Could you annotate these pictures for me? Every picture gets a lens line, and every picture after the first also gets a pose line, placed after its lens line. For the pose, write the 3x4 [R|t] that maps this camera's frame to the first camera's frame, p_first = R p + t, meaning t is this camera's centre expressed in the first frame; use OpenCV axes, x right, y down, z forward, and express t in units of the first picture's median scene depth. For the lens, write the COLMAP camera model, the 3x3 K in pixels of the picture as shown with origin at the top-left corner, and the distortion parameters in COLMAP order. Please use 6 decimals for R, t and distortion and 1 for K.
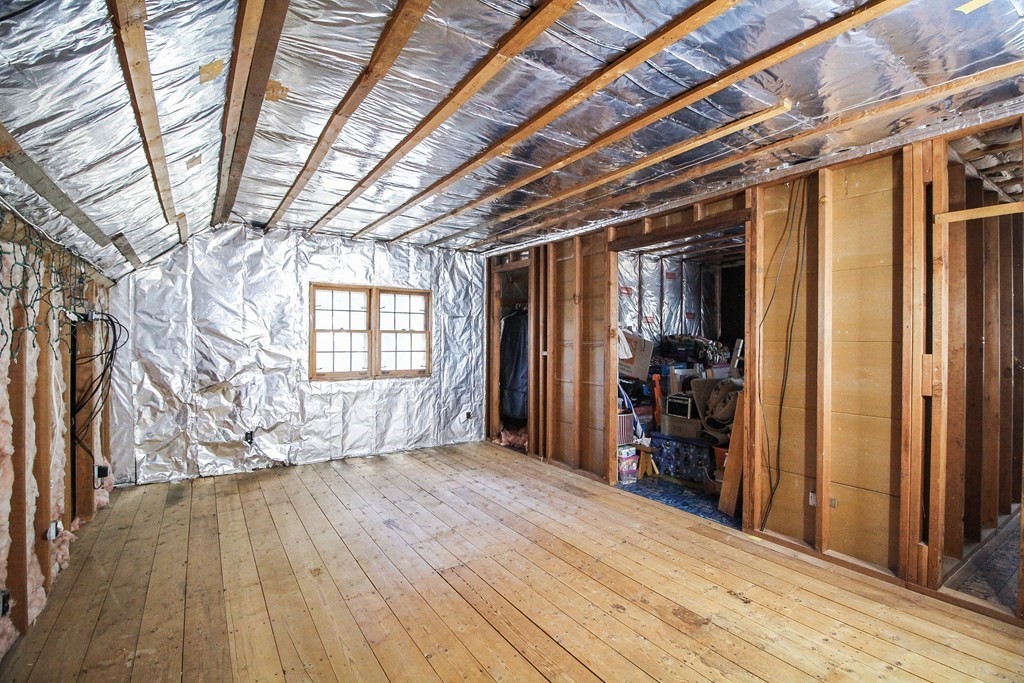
lens RADIAL K [[475.2, 0, 519.1], [0, 475.2, 338.8], [0, 0, 1]] dist [0.002117, -0.013688]
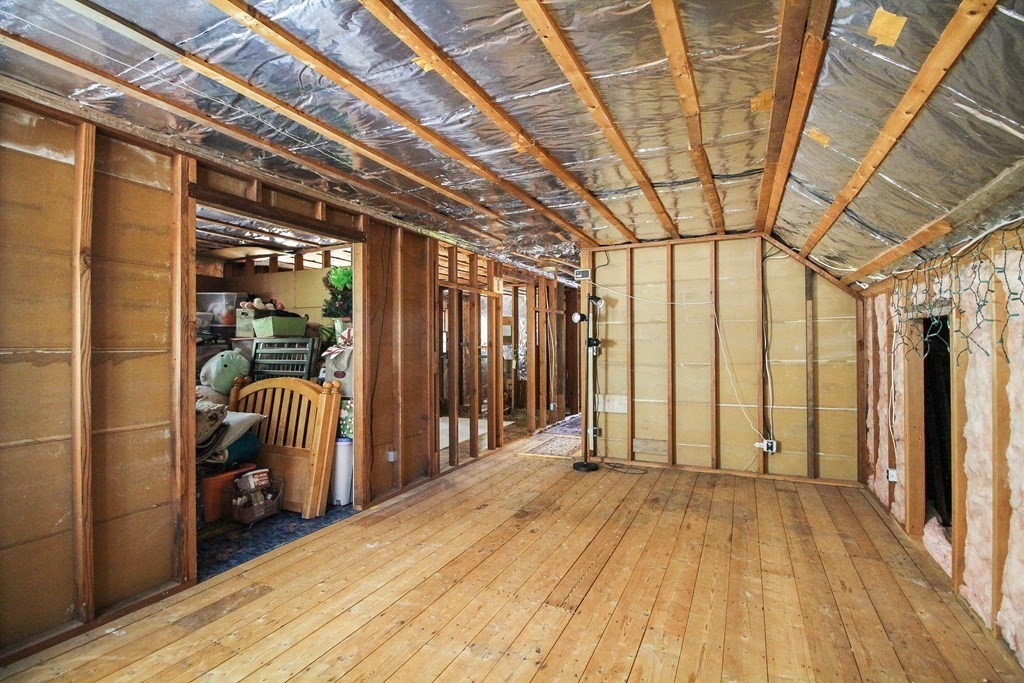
lens RADIAL K [[475.2, 0, 519.1], [0, 475.2, 338.8], [0, 0, 1]] dist [0.002117, -0.013688]
pose [[-0.506127, 0.005530, 0.862441, -0.740898], [-0.001718, 0.999971, -0.007420, -0.004499], [-0.862457, -0.005237, -0.506103, 1.294411]]
